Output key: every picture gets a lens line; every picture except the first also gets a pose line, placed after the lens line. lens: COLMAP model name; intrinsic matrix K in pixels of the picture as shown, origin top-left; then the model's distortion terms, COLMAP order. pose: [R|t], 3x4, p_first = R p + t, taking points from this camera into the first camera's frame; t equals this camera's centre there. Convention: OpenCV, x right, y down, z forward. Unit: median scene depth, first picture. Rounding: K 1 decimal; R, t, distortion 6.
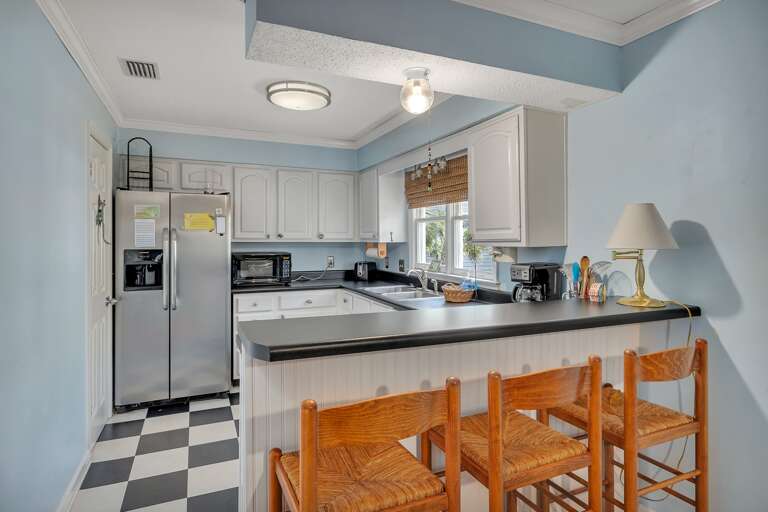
lens RADIAL K [[423.8, 0, 382.5], [0, 423.8, 254.8], [0, 0, 1]] dist [0.004153, 0.000775]
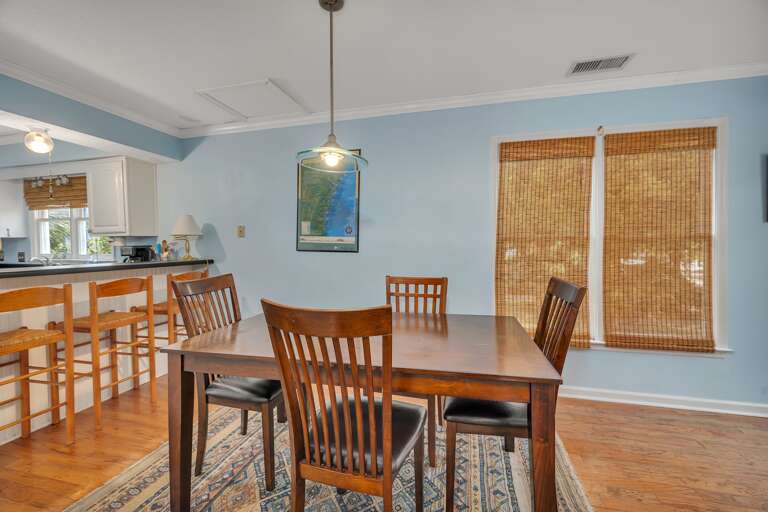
lens RADIAL K [[327.3, 0, 383.6], [0, 327.3, 254.2], [0, 0, 1]] dist [0.000176, 0.000114]
pose [[0.624463, -0.022207, 0.780739, -0.057601], [0.033608, 0.999434, 0.001547, 0.075801], [-0.780331, 0.025273, 0.624856, -0.563397]]
